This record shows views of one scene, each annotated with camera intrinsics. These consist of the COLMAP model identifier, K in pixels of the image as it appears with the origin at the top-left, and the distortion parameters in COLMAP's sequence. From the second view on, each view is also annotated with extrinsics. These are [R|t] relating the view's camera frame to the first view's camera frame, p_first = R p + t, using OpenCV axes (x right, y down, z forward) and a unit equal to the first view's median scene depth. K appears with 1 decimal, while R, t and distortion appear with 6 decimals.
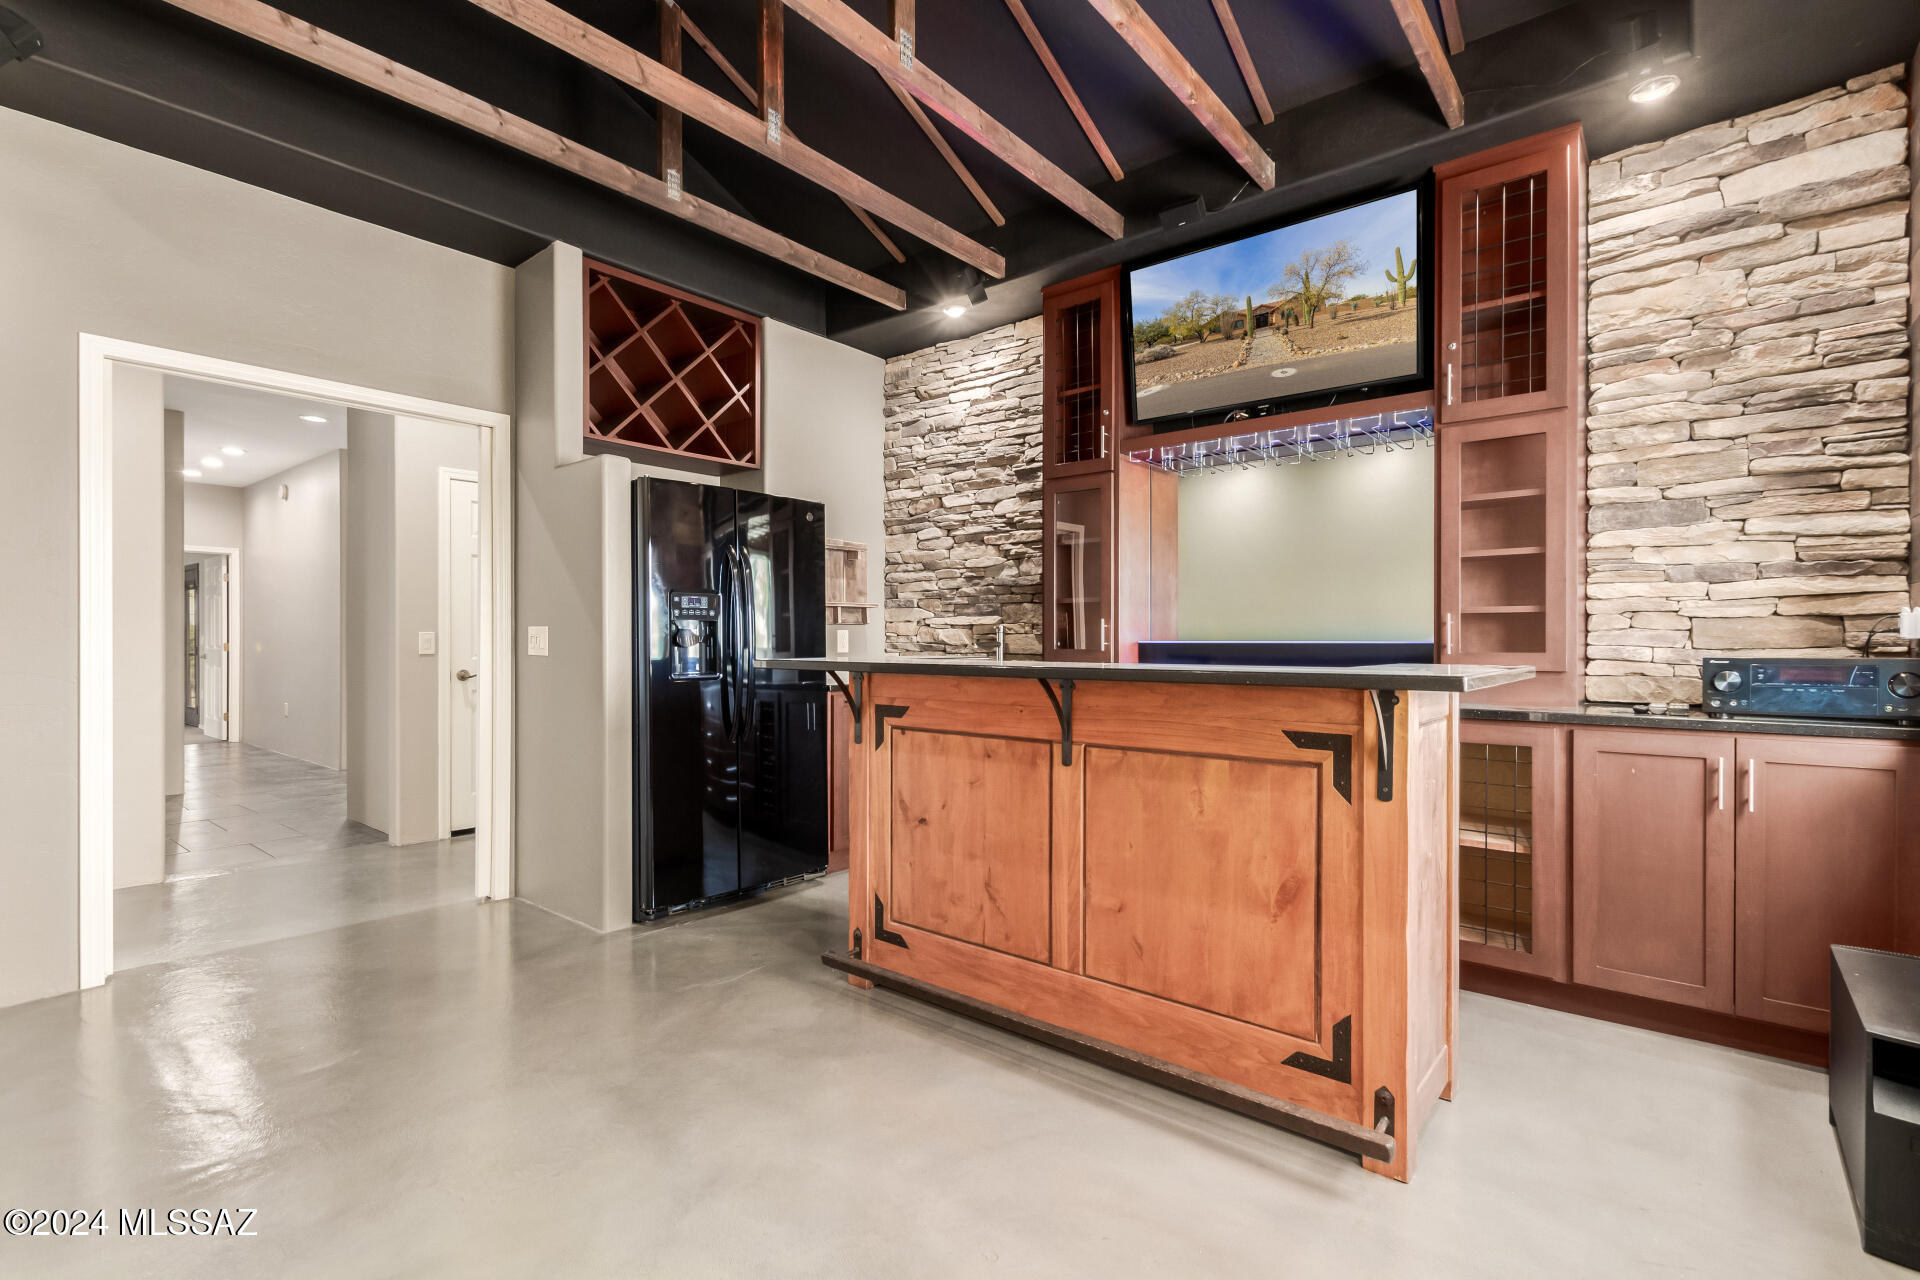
lens RADIAL K [[887.0, 0, 965.0], [0, 887.0, 640.3], [0, 0, 1]] dist [0.025278, -0.001816]
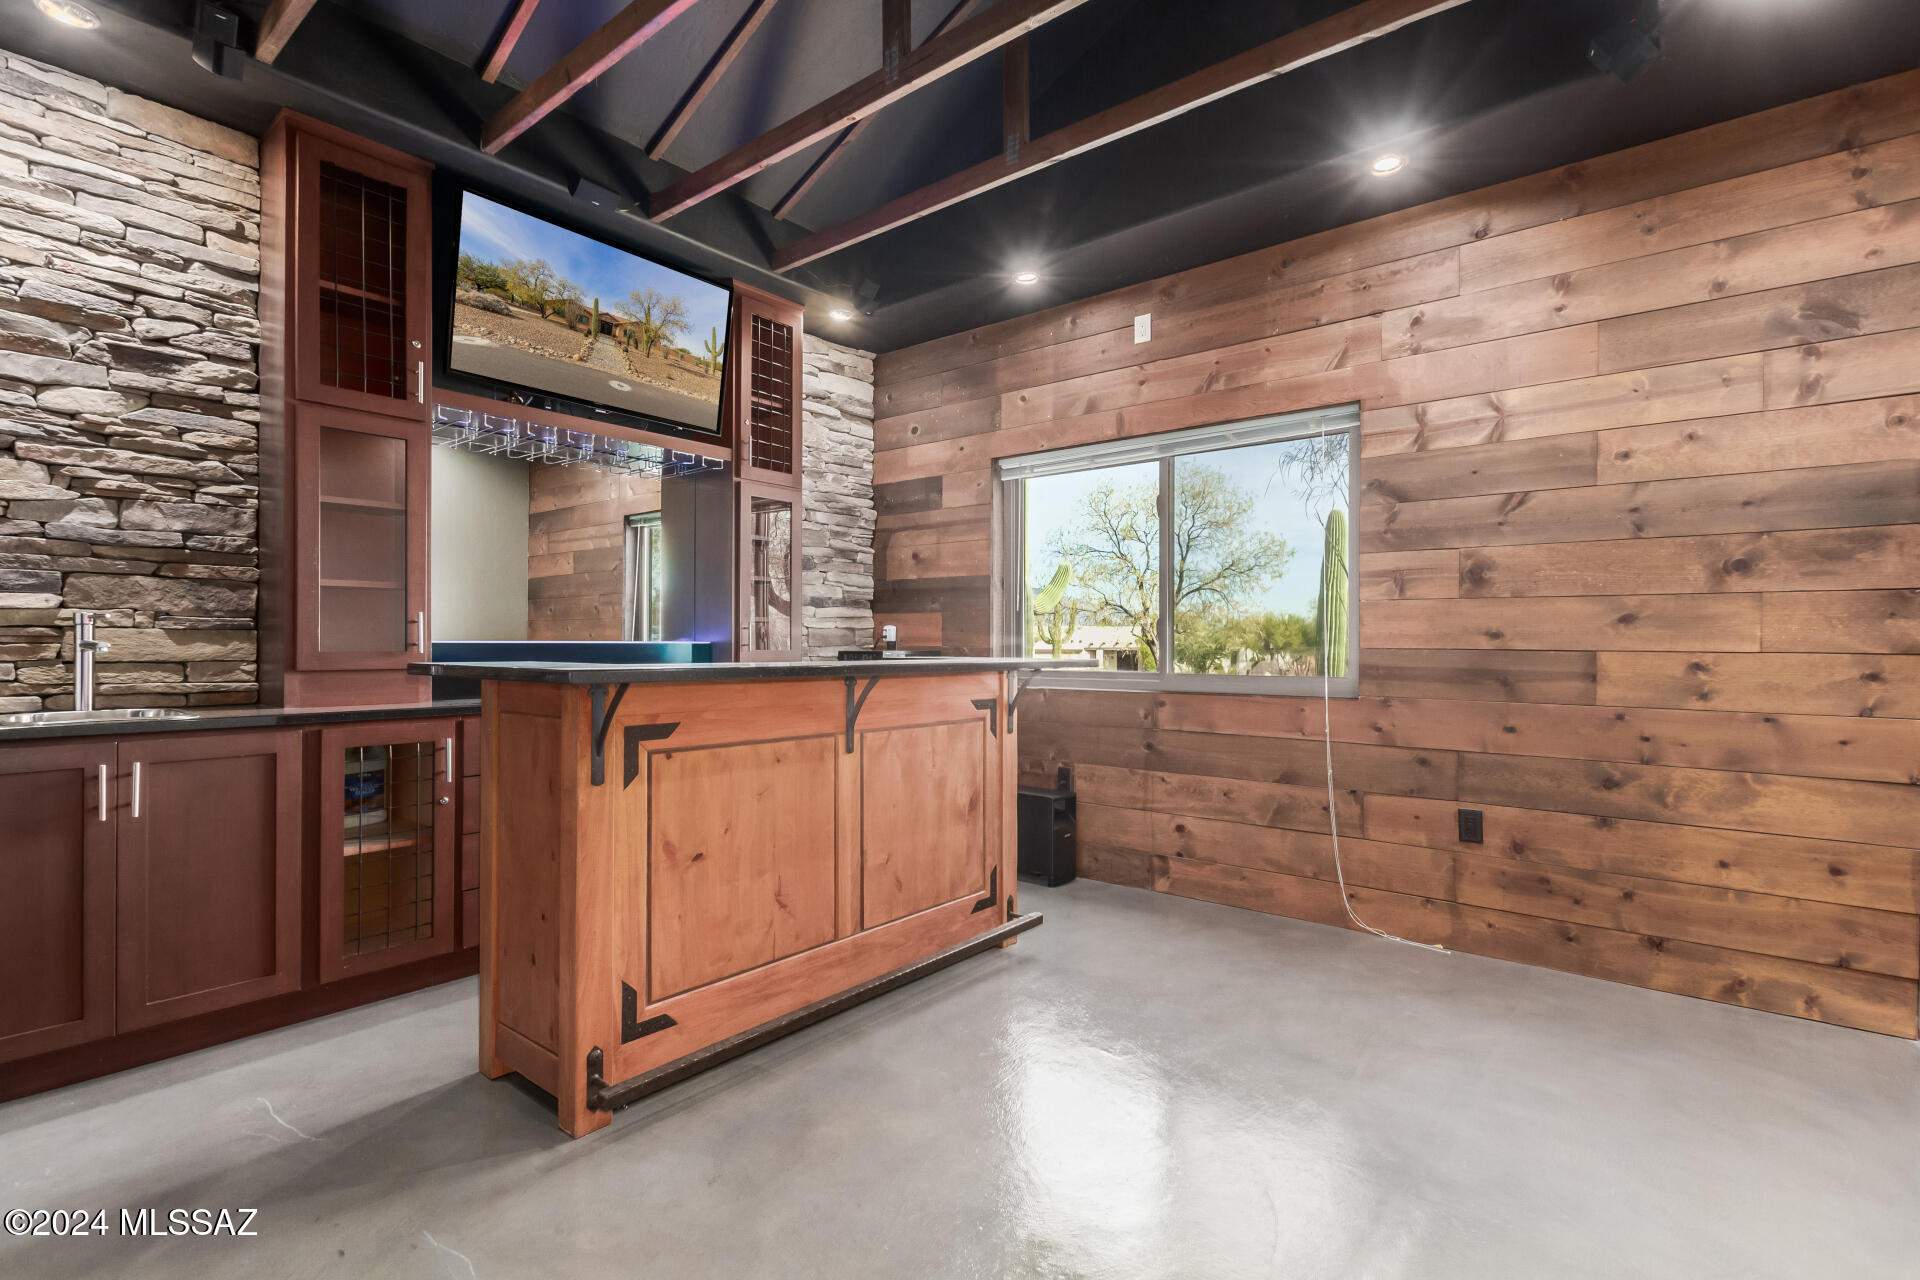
lens RADIAL K [[887.0, 0, 965.7], [0, 887.0, 639.8], [0, 0, 1]] dist [0.025278, -0.001816]
pose [[0.007044, 0.002319, 0.999973, -0.698503], [-0.002076, 0.999995, -0.002304, 0.000707], [-0.999973, -0.002059, 0.007048, 0.589119]]
